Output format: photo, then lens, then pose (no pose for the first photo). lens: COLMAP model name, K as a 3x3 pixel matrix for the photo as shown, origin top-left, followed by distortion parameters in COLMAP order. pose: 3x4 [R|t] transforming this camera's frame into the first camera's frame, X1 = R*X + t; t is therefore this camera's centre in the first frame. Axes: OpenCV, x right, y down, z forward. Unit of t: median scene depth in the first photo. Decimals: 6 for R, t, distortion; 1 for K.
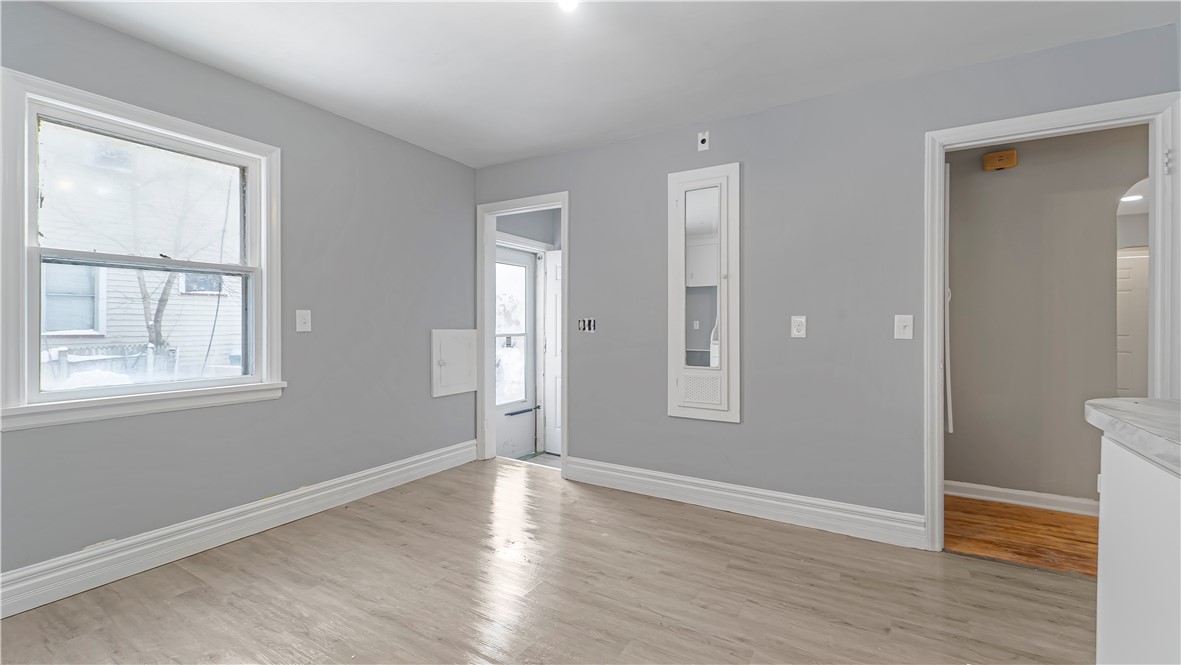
lens RADIAL K [[476.2, 0, 605.2], [0, 476.2, 327.7], [0, 0, 1]] dist [0.000414, -0.000088]
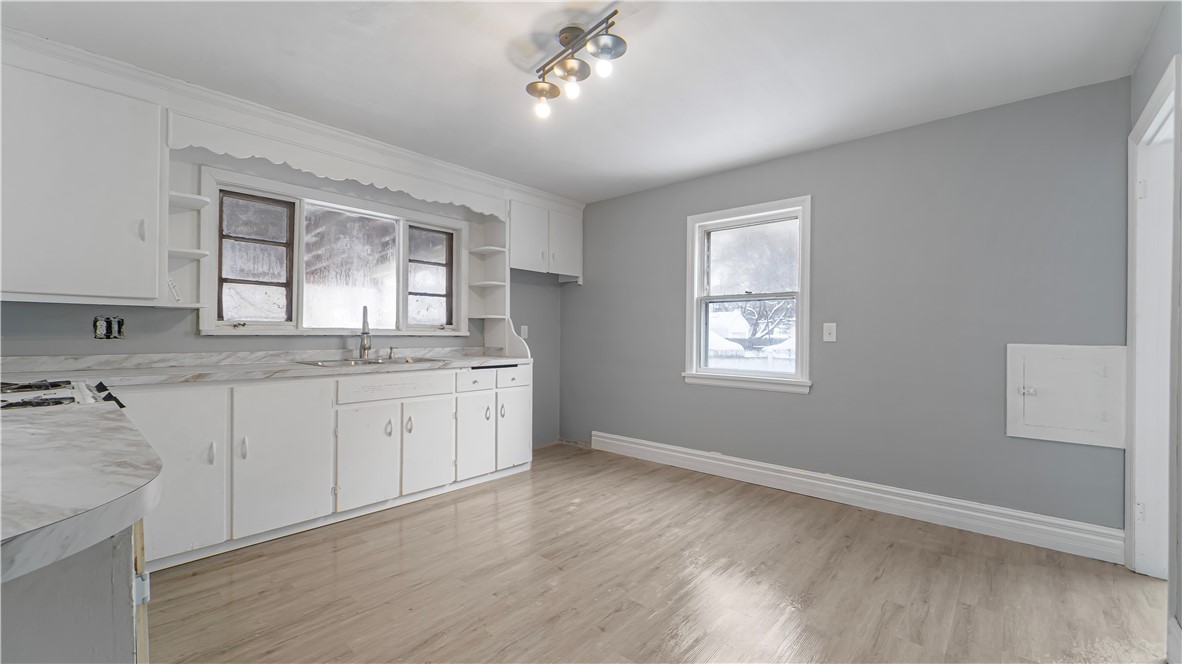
lens RADIAL K [[476.6, 0, 605.8], [0, 476.6, 327.2], [0, 0, 1]] dist [0.000414, -0.000088]
pose [[-0.190467, -0.015714, -0.981568, 0.640765], [-0.013229, 0.999822, -0.013439, -0.003715], [0.981604, 0.010425, -0.190641, 0.698697]]
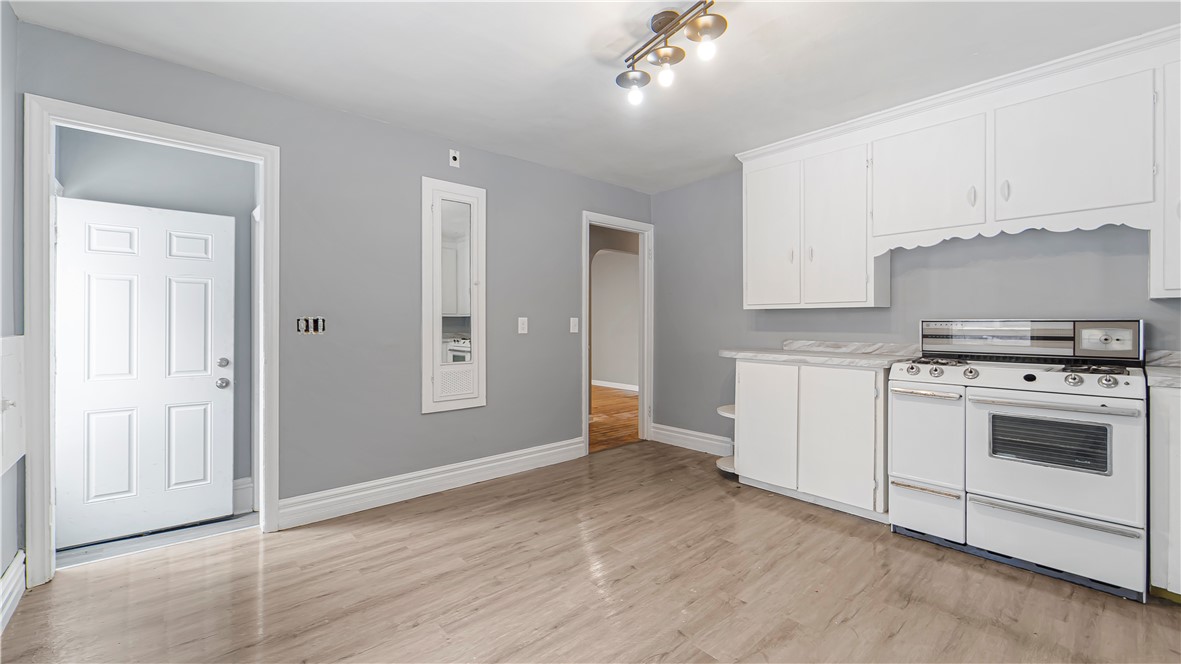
lens RADIAL K [[476.2, 0, 605.2], [0, 476.2, 327.2], [0, 0, 1]] dist [0.000414, -0.000088]
pose [[0.307408, -0.011066, 0.951513, -0.820892], [0.006807, 0.999932, 0.009430, -0.008277], [-0.951553, 0.003579, 0.307463, 0.361493]]
